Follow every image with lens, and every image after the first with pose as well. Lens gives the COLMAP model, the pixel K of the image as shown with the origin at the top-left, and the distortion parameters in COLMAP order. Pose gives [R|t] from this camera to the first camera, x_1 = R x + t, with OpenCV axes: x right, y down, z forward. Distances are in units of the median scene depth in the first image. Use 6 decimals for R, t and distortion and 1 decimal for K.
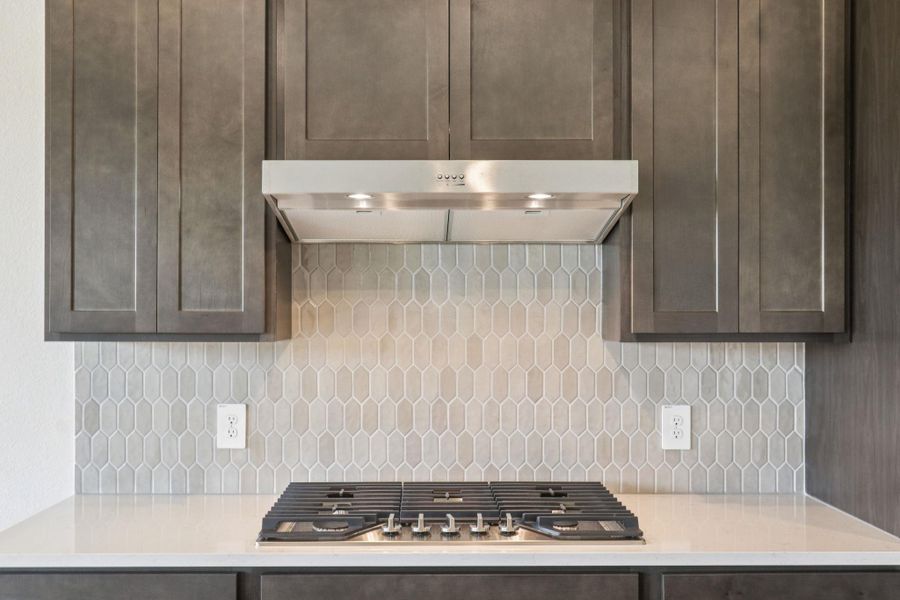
lens RADIAL K [[868.7, 0, 450.0], [0, 868.7, 300.0], [0, 0, 1]] dist [0.010007, 0.006150]
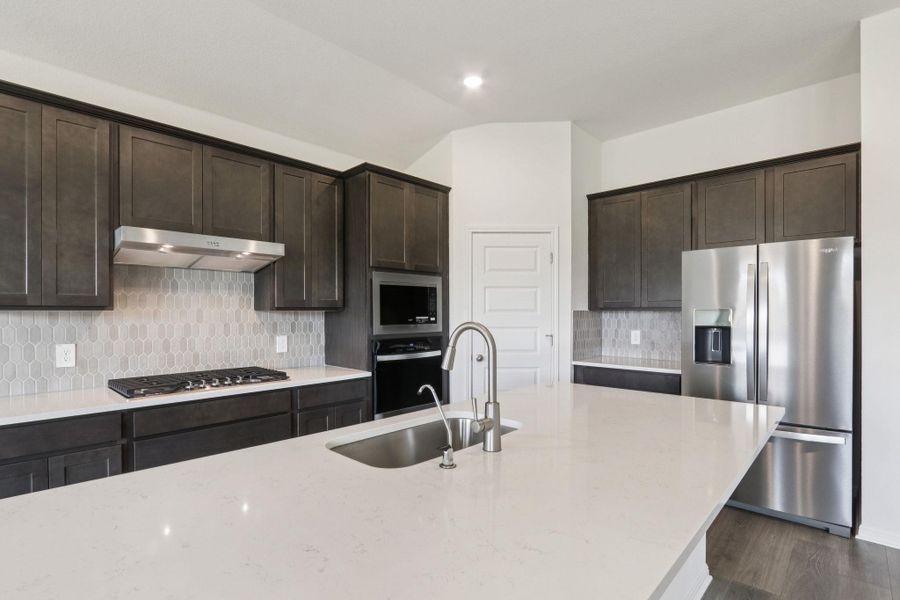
lens RADIAL K [[428.5, 0, 426.3], [0, 428.5, 312.4], [0, 0, 1]] dist [-0.018534, -0.000024]
pose [[0.715891, -0.003003, 0.698206, -0.356097], [-0.010110, 0.999841, 0.014666, 0.028522], [-0.698139, -0.017558, 0.715747, -0.252338]]
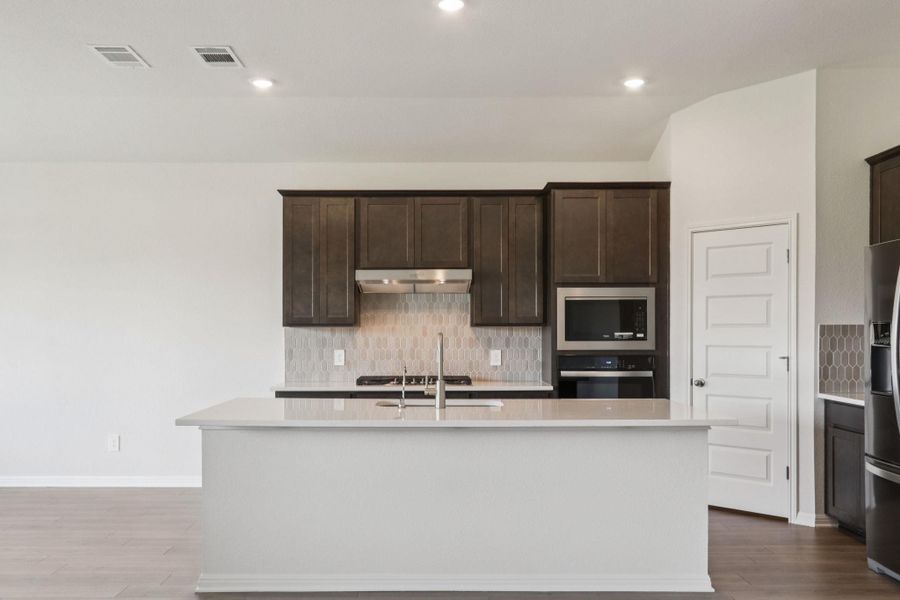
lens RADIAL K [[815.6, 0, 432.0], [0, 815.6, 329.9], [0, 0, 1]] dist [0.004761, 0.001502]
pose [[0.999745, -0.002836, -0.022382, 0.118714], [0.003158, 0.999892, 0.014382, 0.017896], [0.022339, -0.014449, 0.999646, -1.770468]]
